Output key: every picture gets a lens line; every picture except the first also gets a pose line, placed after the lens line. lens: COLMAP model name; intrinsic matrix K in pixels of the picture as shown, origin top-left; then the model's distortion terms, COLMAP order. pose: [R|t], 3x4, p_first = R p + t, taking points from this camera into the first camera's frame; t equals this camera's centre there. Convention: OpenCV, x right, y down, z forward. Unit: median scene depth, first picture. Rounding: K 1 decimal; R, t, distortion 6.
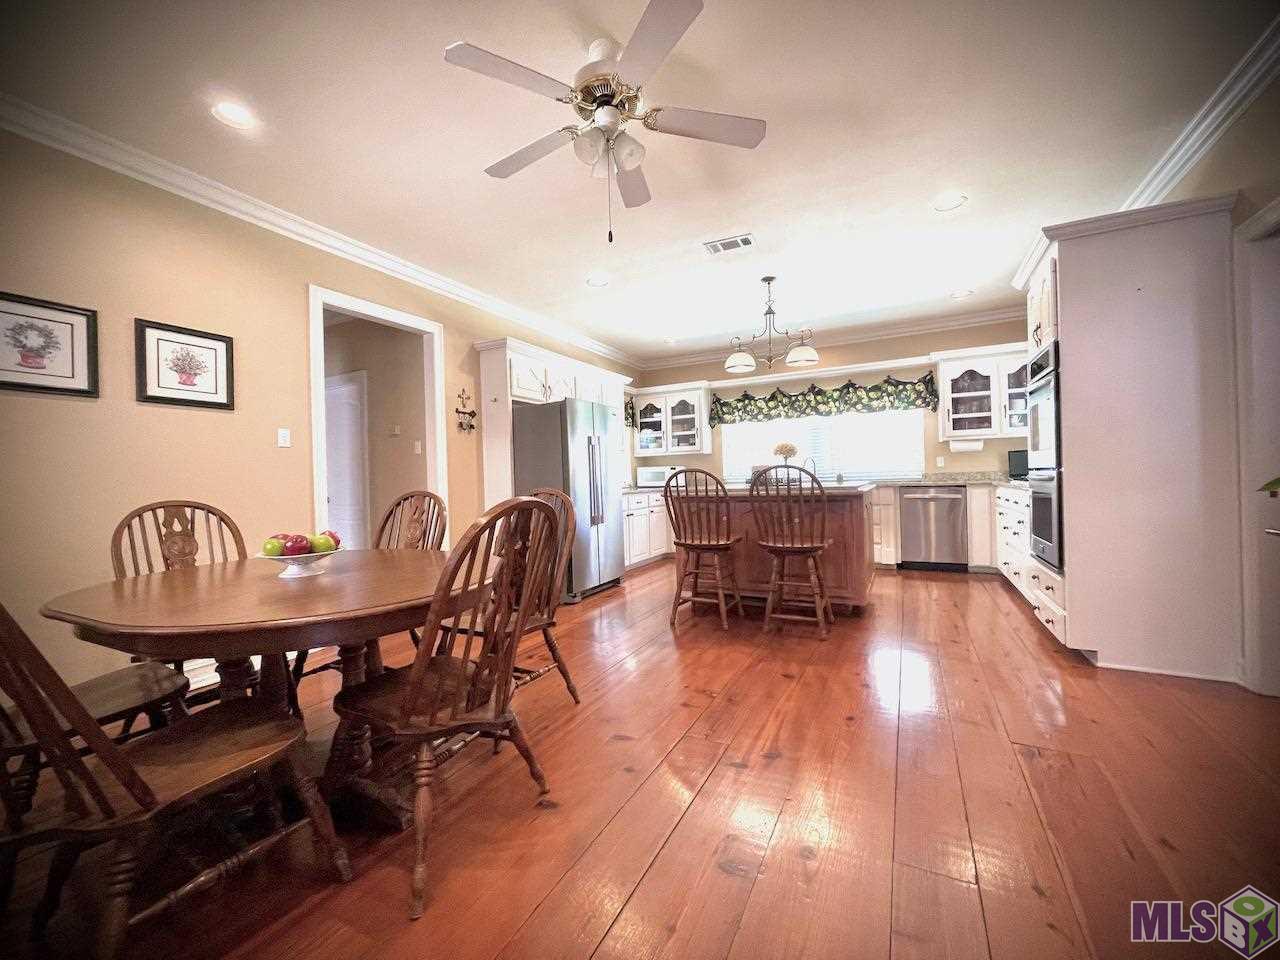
lens RADIAL K [[515.4, 0, 637.3], [0, 515.4, 482.1], [0, 0, 1]] dist [0.000306, 0.000091]
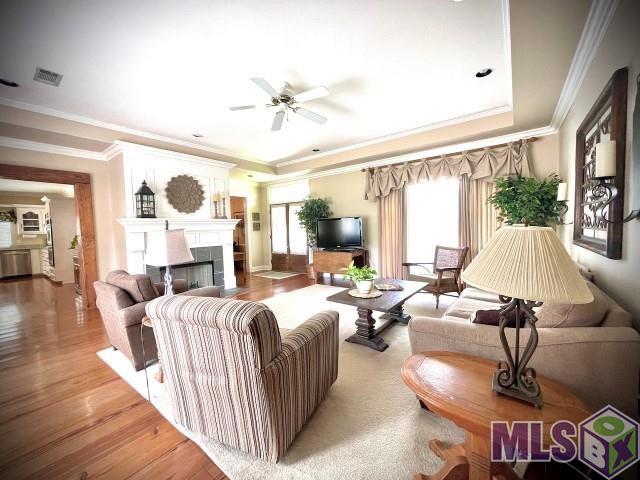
lens RADIAL K [[257.7, 0, 318.6], [0, 257.7, 241.1], [0, 0, 1]] dist [0.000306, 0.000091]
pose [[0.174952, -0.021389, 0.984345, -0.590700], [0.028909, 0.999445, 0.016579, -0.017727], [-0.984152, 0.025556, 0.175474, -0.991114]]
